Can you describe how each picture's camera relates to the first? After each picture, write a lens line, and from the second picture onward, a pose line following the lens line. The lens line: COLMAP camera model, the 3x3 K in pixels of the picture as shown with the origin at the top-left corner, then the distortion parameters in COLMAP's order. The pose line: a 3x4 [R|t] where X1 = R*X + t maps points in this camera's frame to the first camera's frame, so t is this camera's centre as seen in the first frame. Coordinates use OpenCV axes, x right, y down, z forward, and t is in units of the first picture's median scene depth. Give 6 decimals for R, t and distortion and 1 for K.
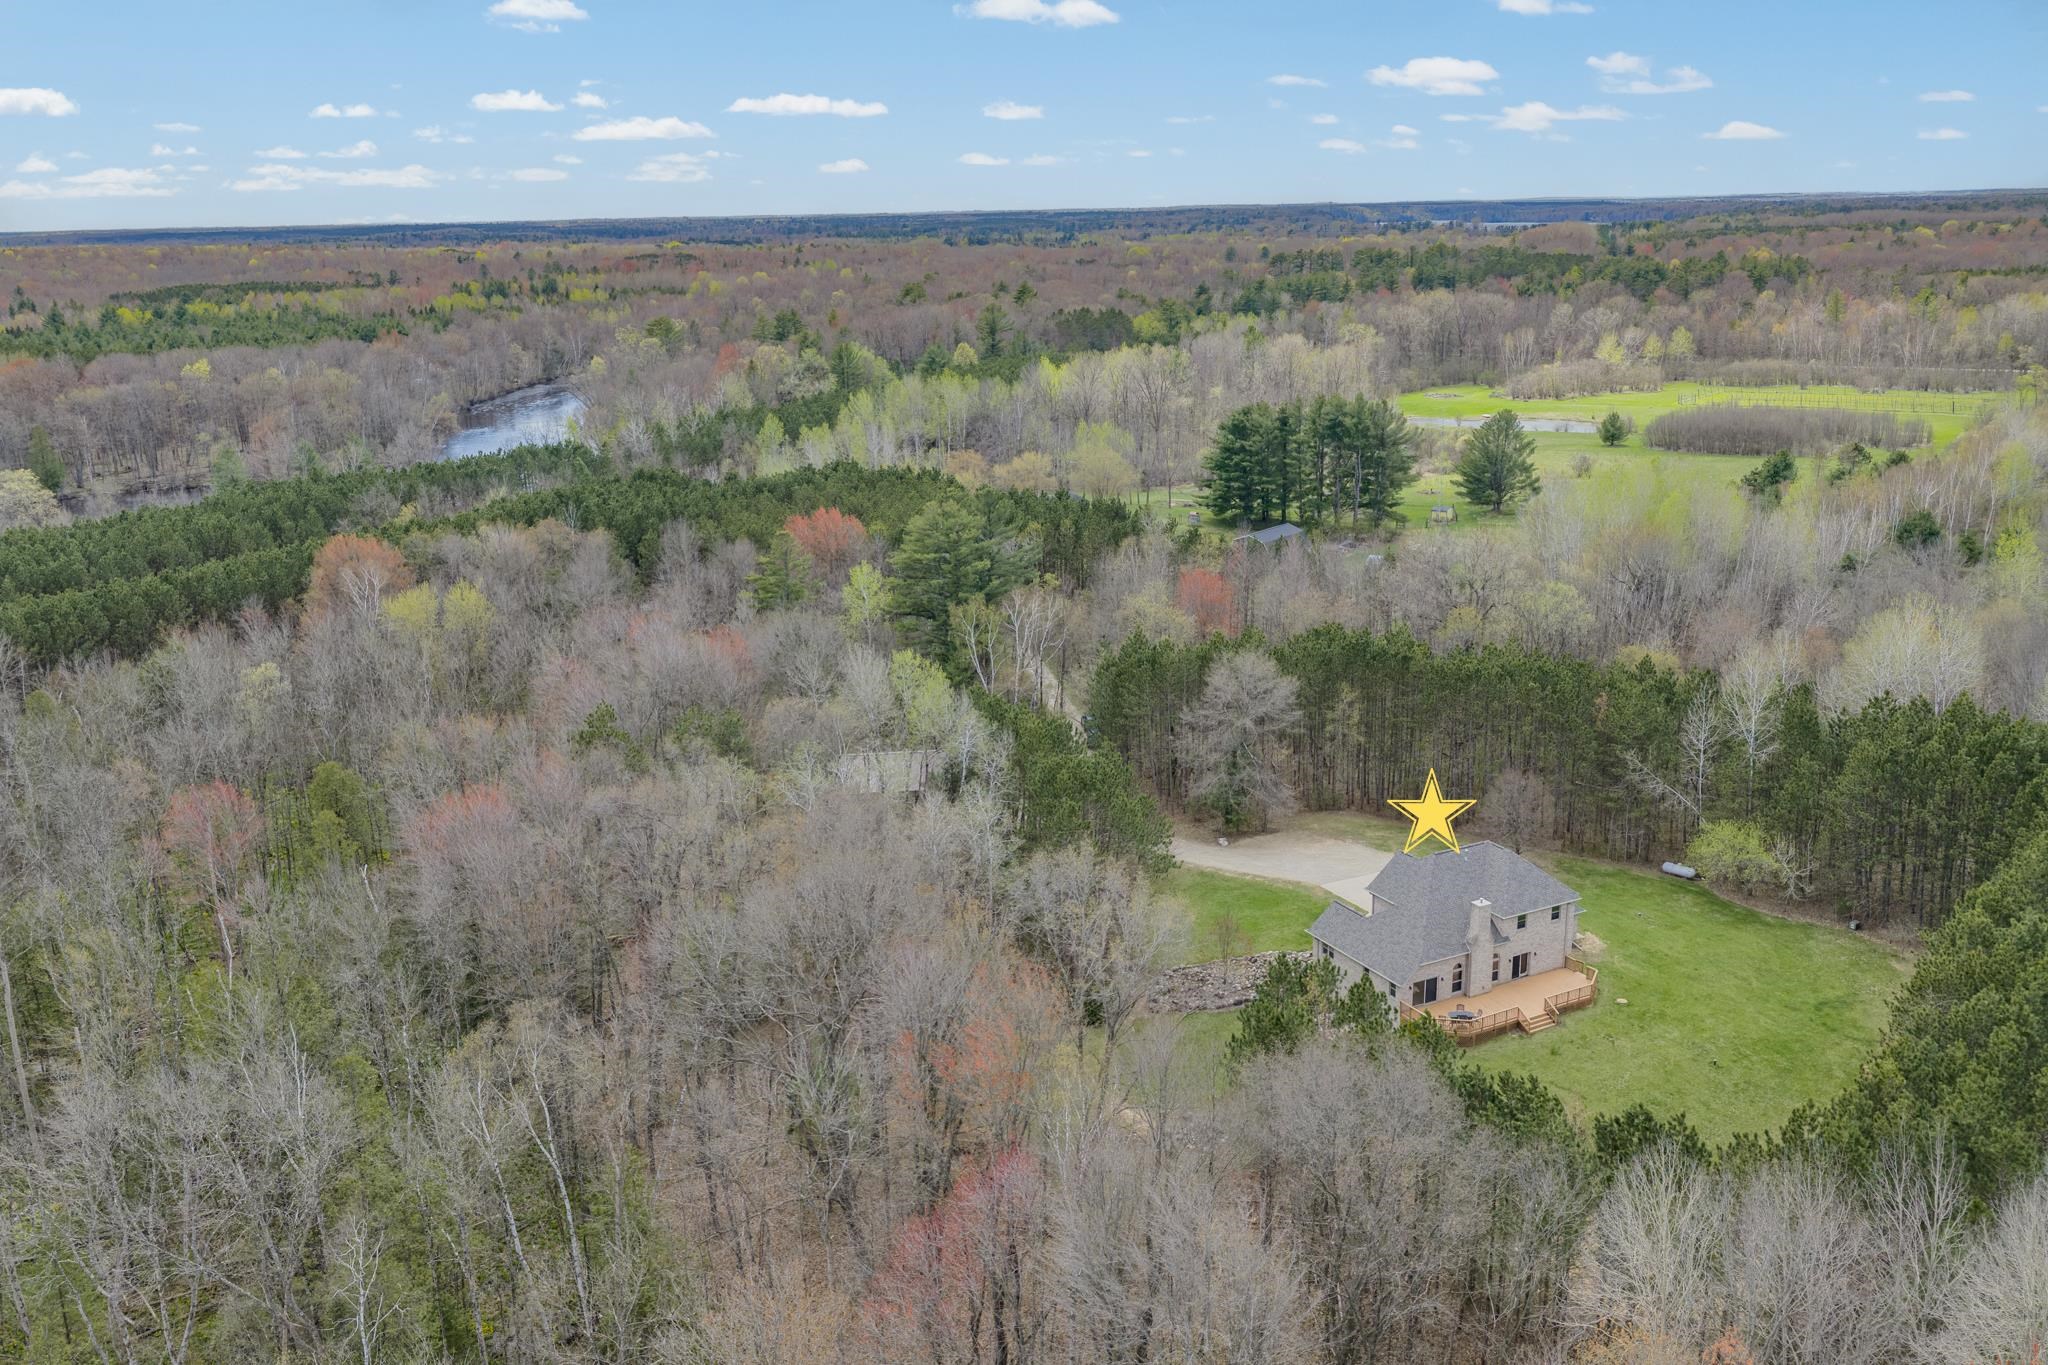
lens RADIAL K [[1700.9, 0, 1024.0], [0, 1700.9, 682.5], [0, 0, 1]] dist [0.017057, -0.032753]
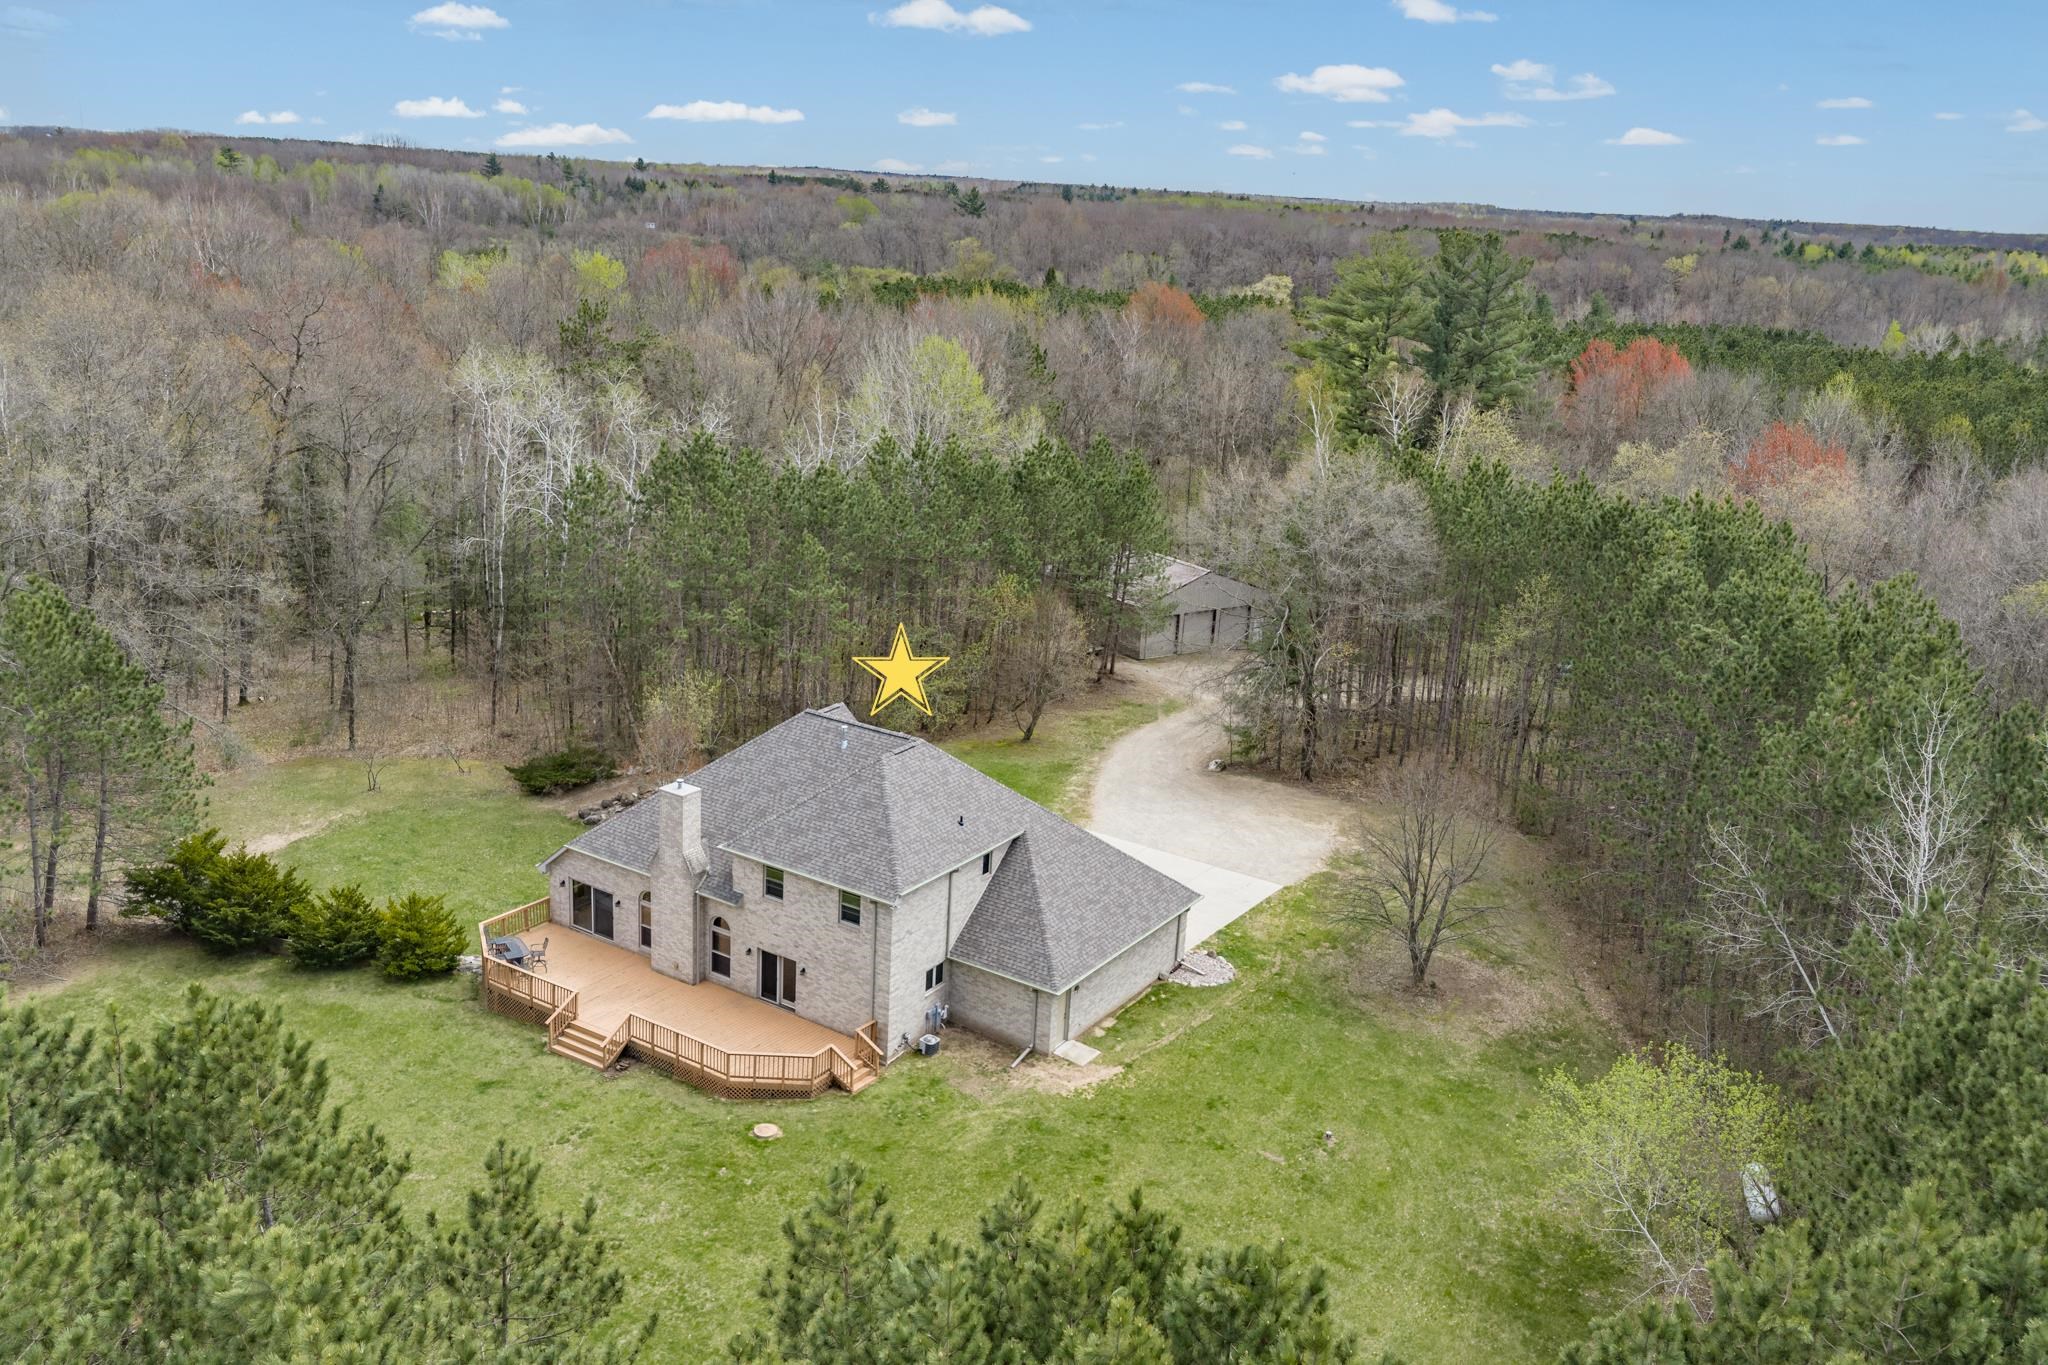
lens RADIAL K [[1700.9, 0, 1024.0], [0, 1700.9, 682.5], [0, 0, 1]] dist [0.017057, -0.032753]
pose [[0.494894, 0.289728, -0.819230, 0.652481], [-0.292891, 0.943227, 0.156645, -0.003270], [0.818104, 0.162423, 0.551656, 0.749094]]
